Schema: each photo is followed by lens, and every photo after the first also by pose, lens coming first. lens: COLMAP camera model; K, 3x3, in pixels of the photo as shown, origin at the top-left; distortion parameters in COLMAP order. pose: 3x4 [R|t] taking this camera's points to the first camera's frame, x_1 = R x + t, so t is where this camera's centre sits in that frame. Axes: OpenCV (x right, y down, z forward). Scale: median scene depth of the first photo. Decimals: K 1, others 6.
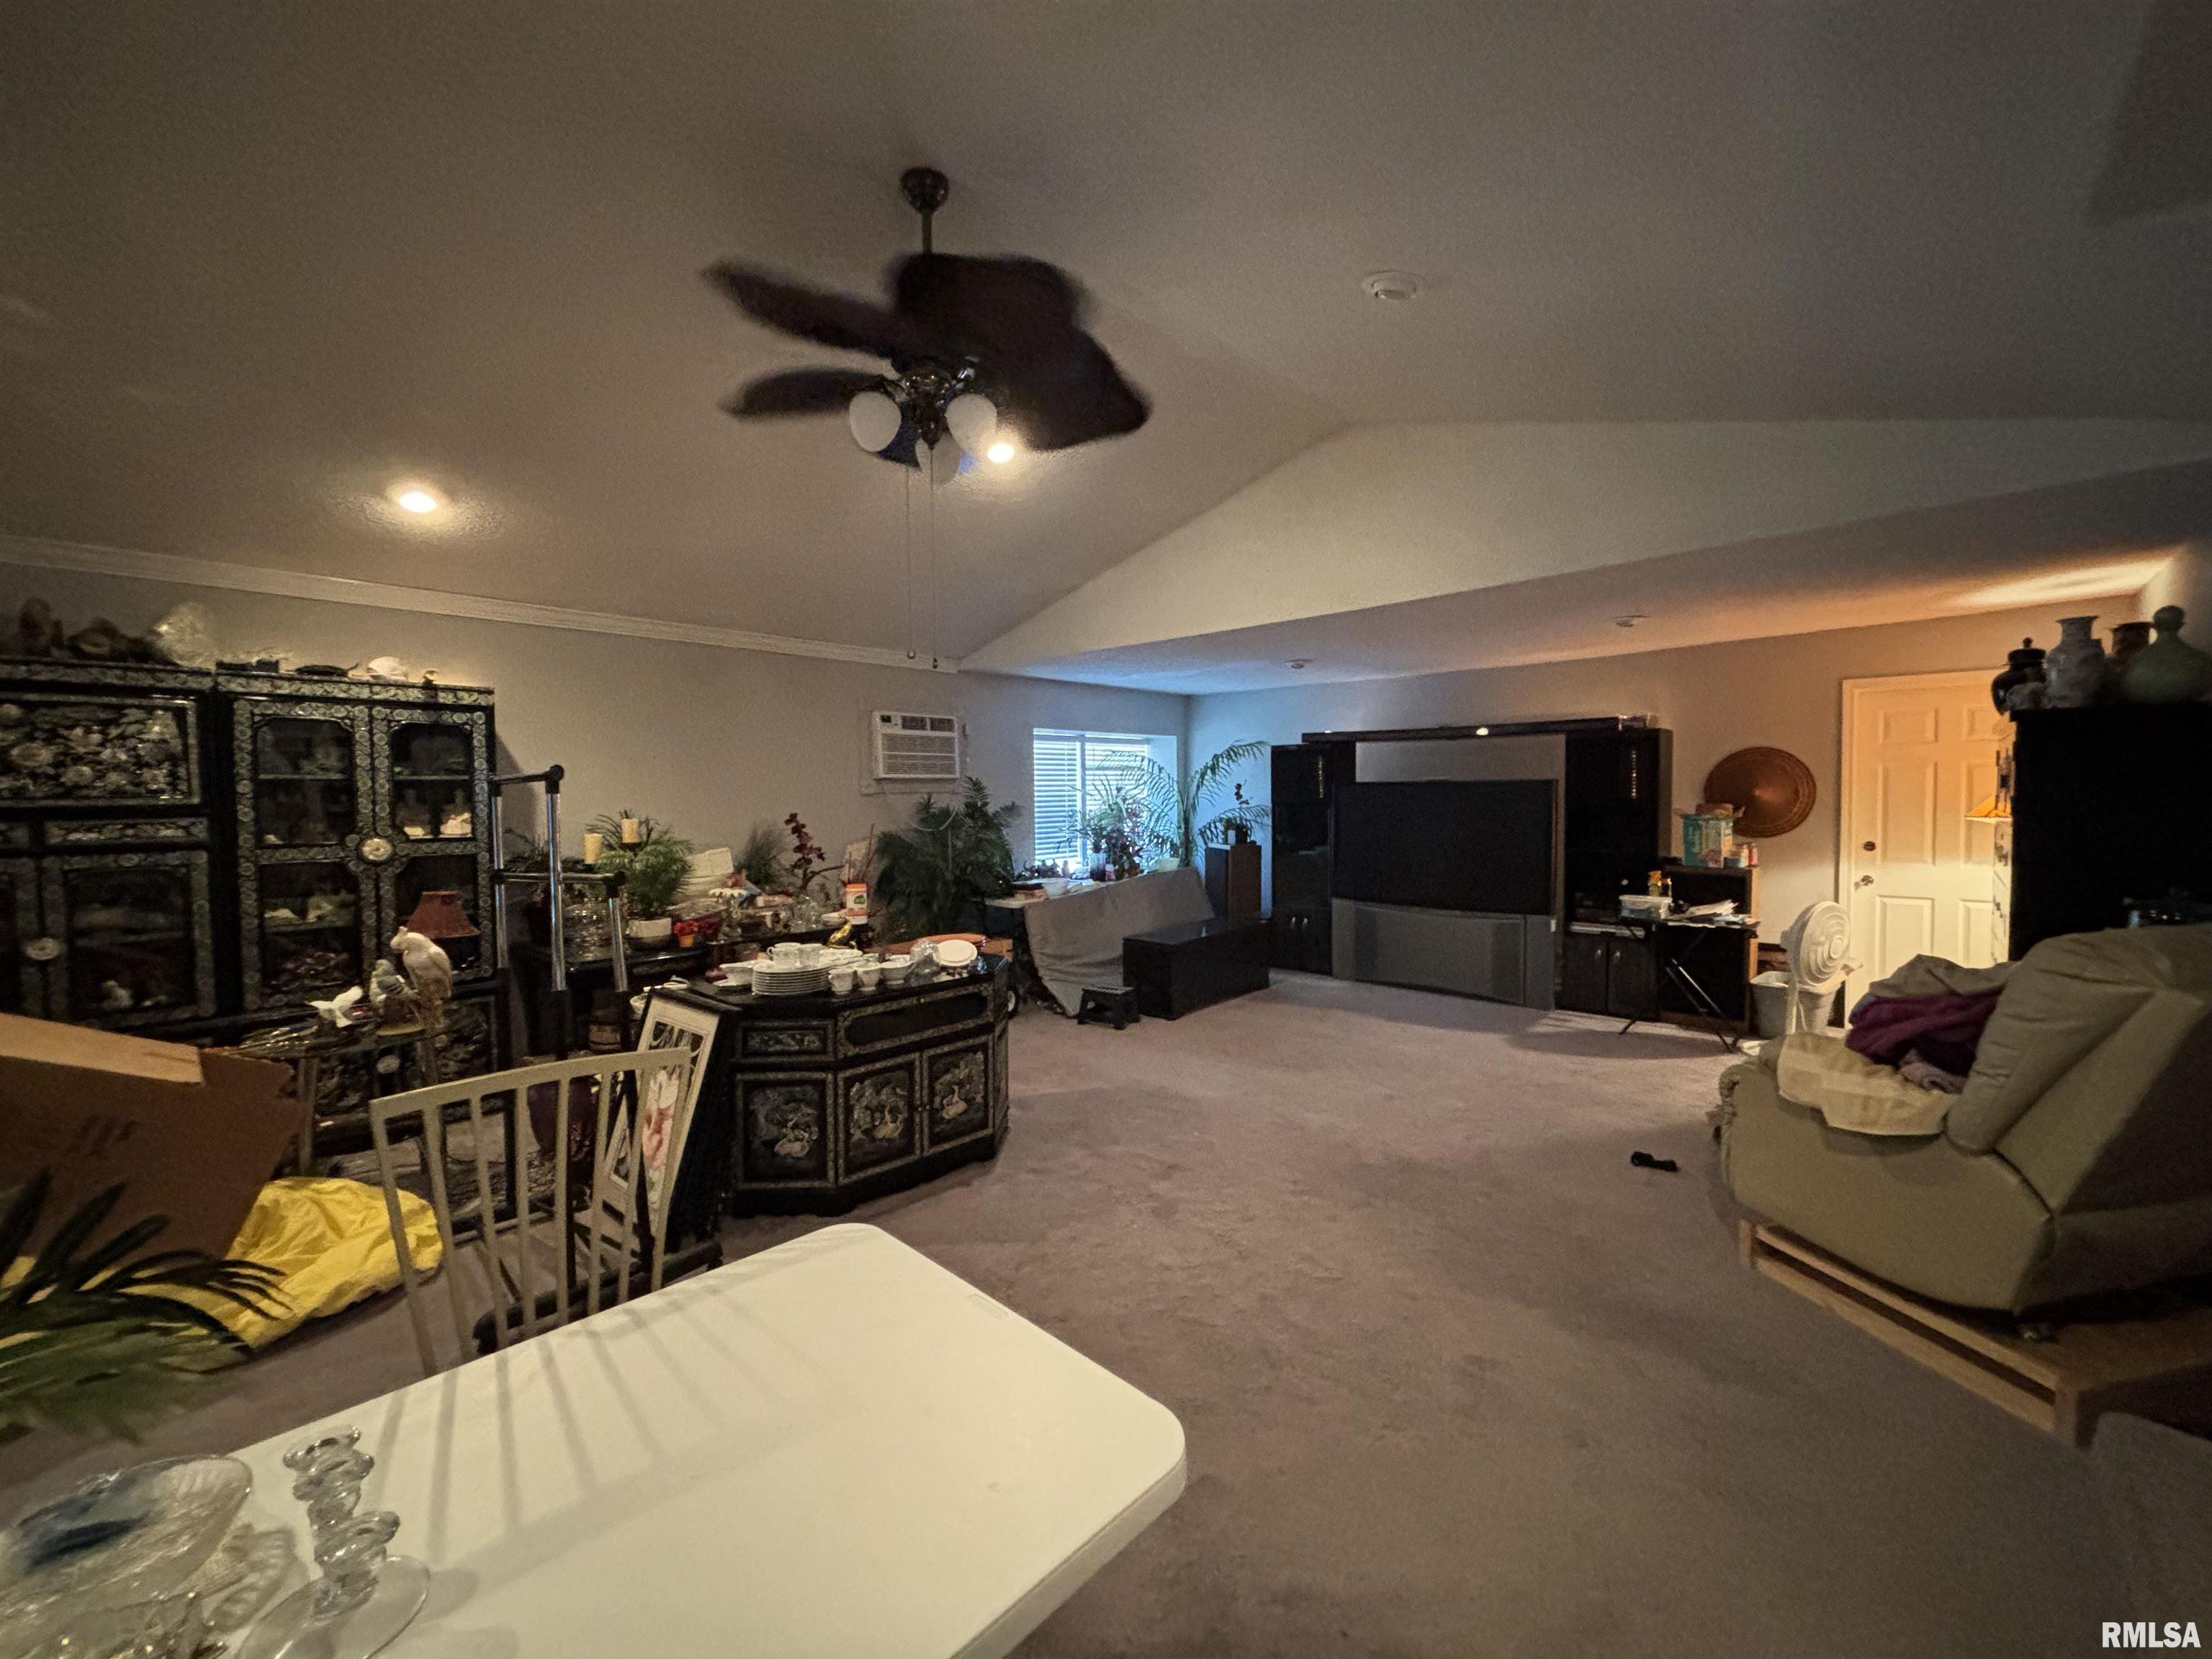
lens RADIAL K [[888.2, 0, 1097.9], [0, 888.2, 823.1], [0, 0, 1]] dist [-0.011148, -0.000274]
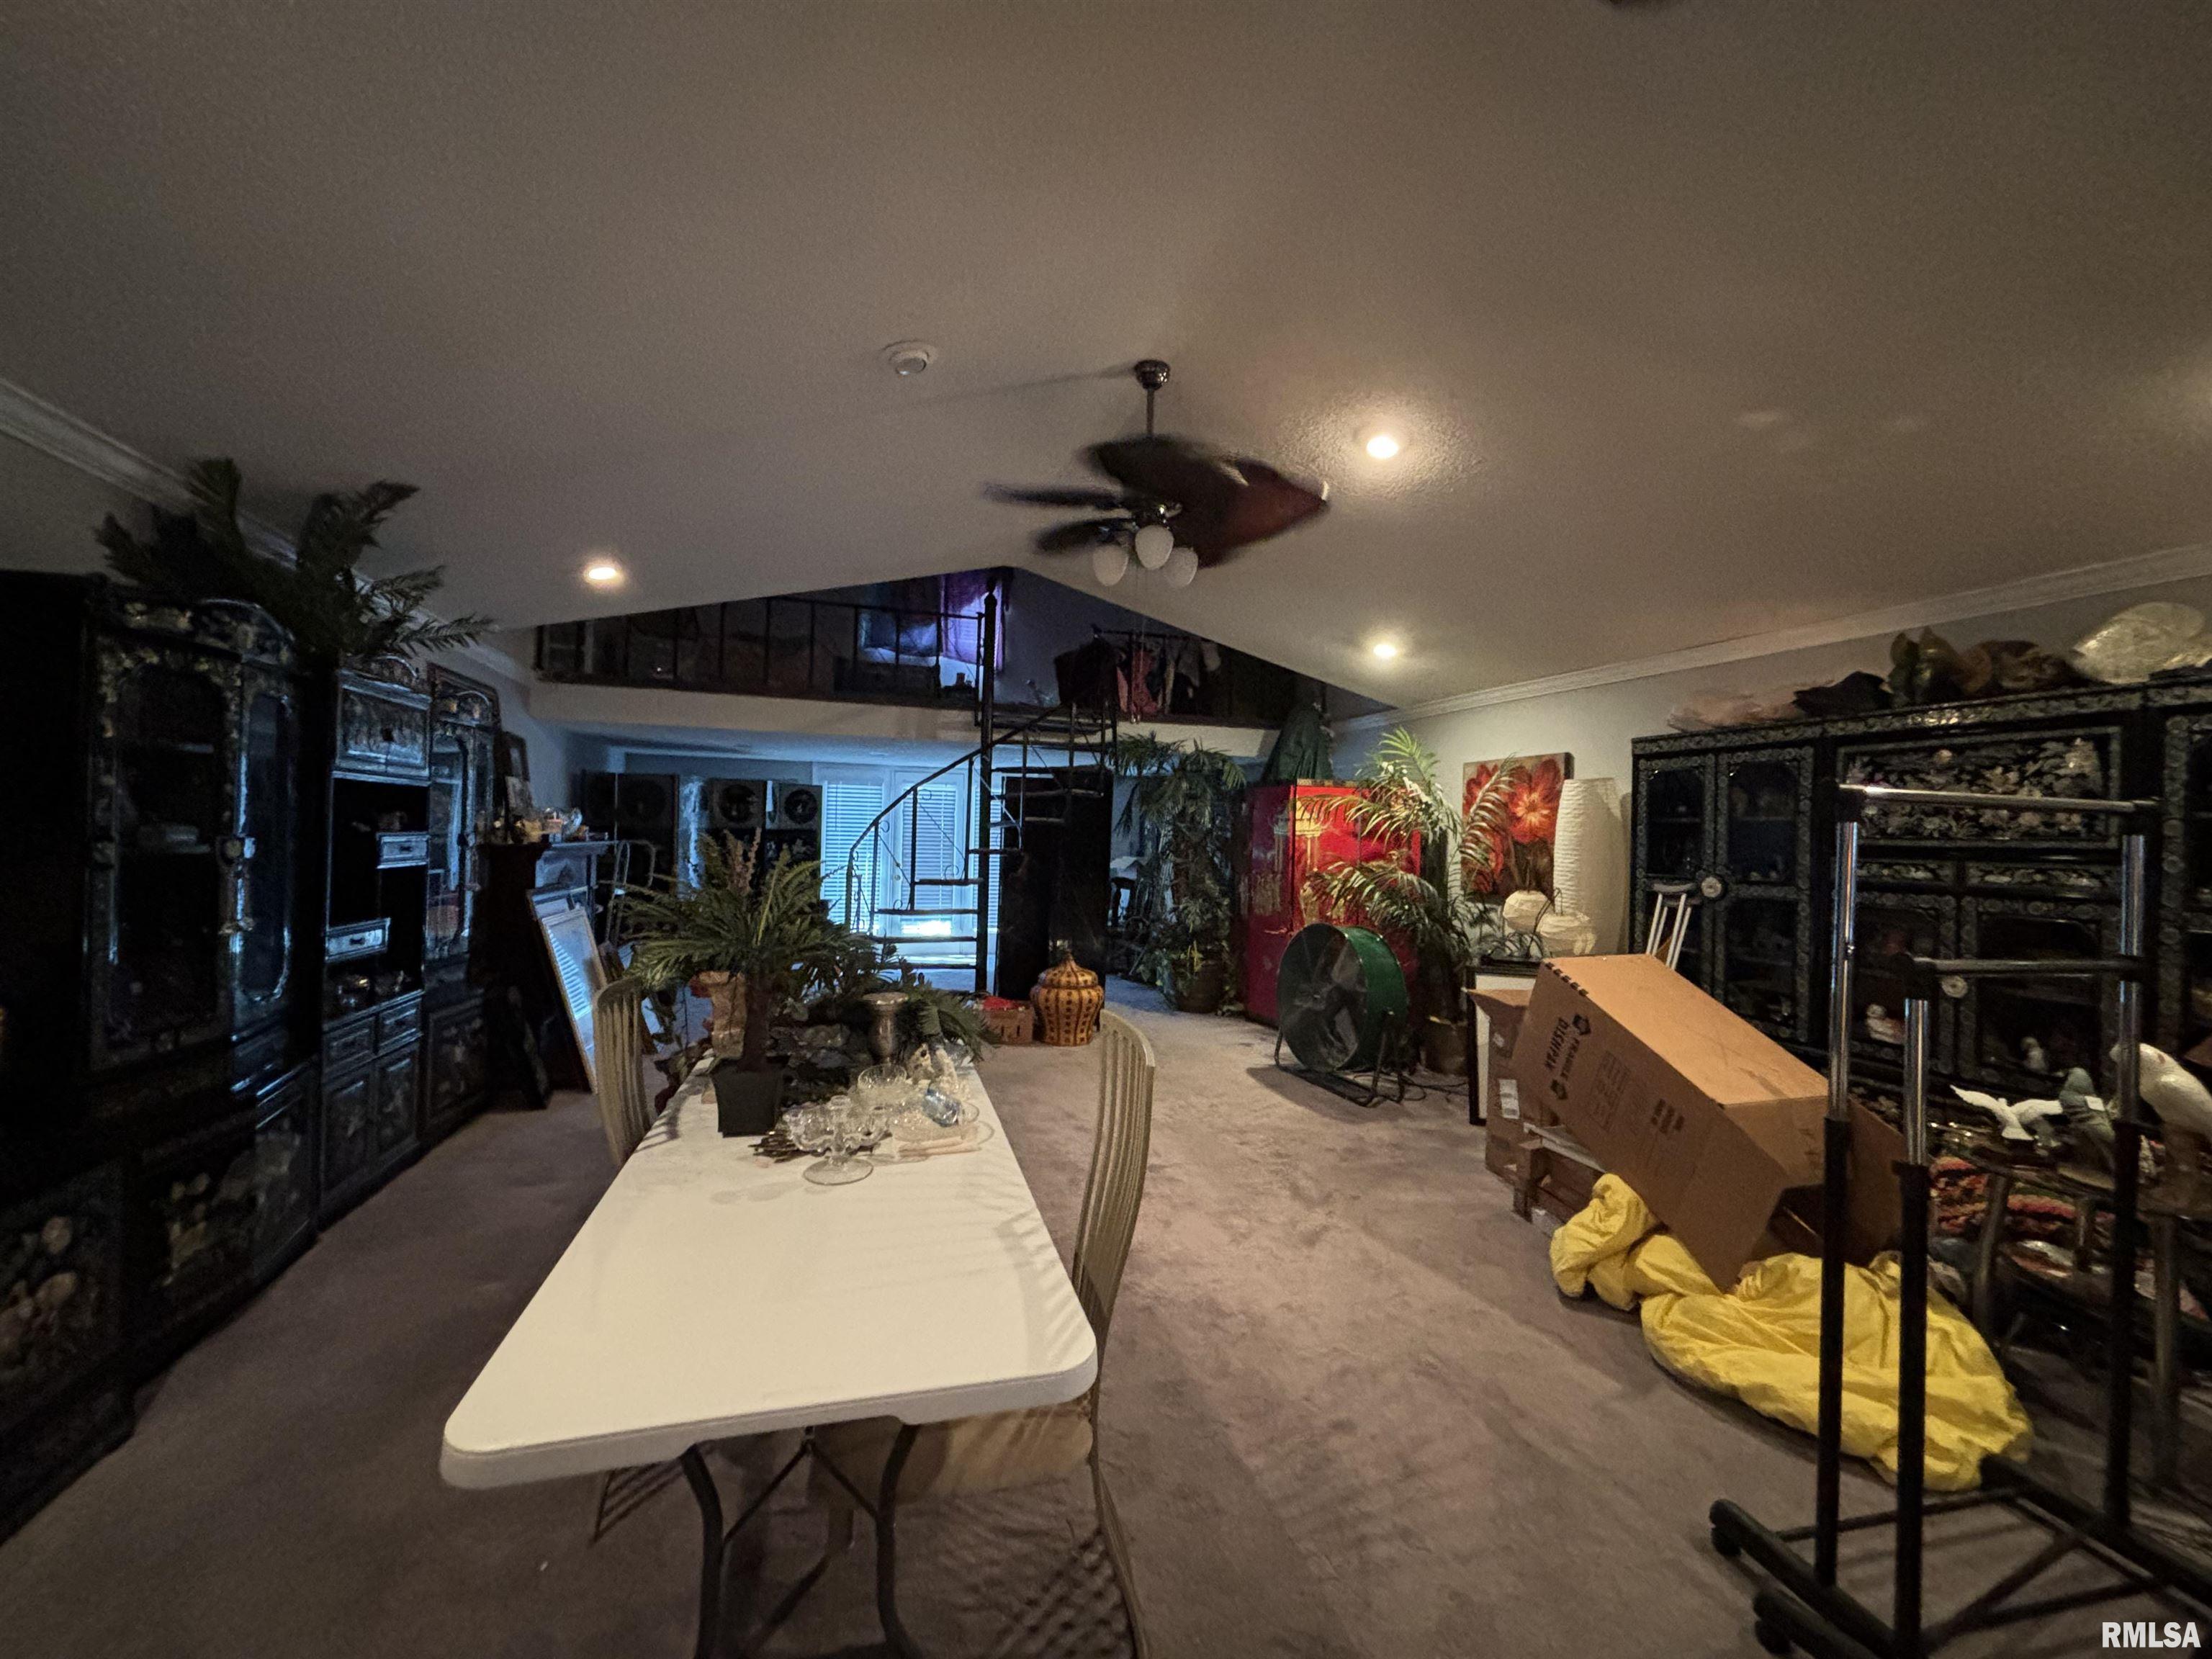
lens RADIAL K [[888.2, 0, 1094.7], [0, 888.2, 827.0], [0, 0, 1]] dist [-0.011148, -0.000274]
pose [[-0.514829, -0.005093, -0.857278, 0.183436], [-0.045234, 0.998751, 0.021232, -0.017525], [0.856099, 0.049708, -0.514416, 0.630658]]
